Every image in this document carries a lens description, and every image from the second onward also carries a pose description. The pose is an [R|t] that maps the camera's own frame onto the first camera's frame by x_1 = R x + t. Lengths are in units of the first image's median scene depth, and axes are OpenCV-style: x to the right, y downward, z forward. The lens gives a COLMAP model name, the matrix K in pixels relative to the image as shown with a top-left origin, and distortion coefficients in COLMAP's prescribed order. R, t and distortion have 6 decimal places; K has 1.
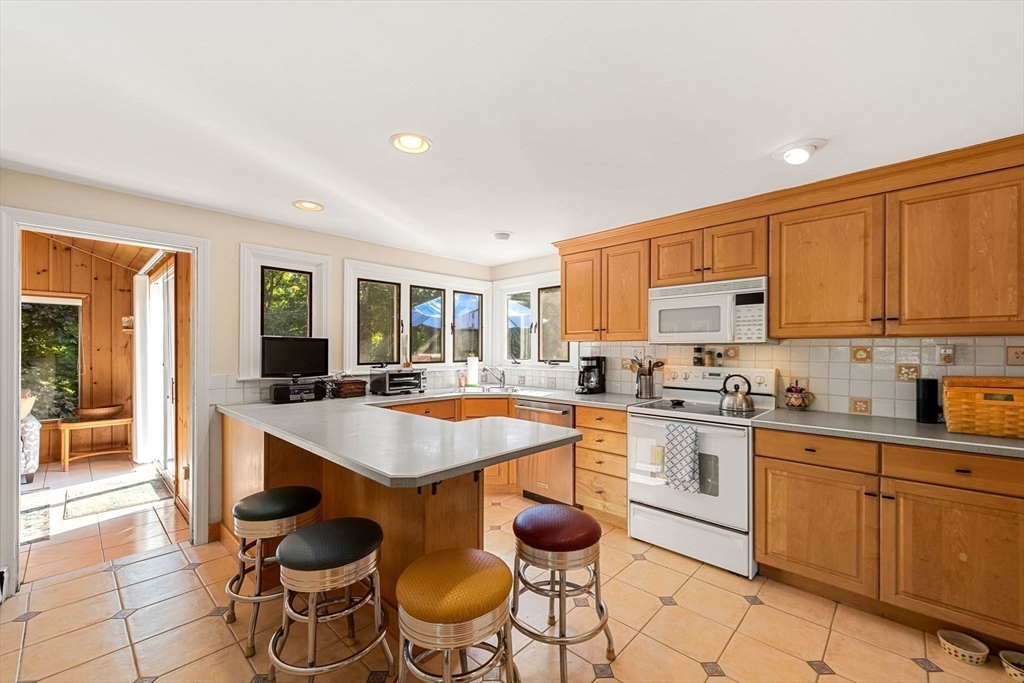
lens RADIAL K [[410.7, 0, 521.5], [0, 410.7, 342.3], [0, 0, 1]] dist [0.000505, -0.000038]
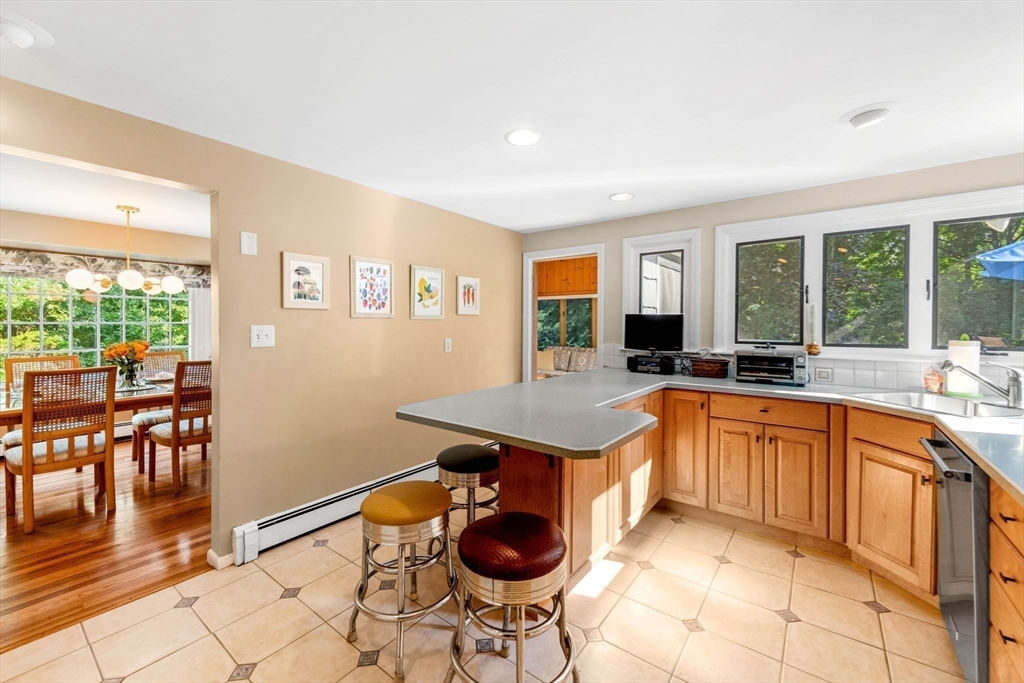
lens RADIAL K [[410.7, 0, 521.5], [0, 410.7, 342.3], [0, 0, 1]] dist [0.000505, -0.000038]
pose [[0.103859, 0.040985, -0.993747, 0.446964], [0.013298, 0.999004, 0.042591, 0.009876], [0.994503, -0.017639, 0.103210, 0.476324]]
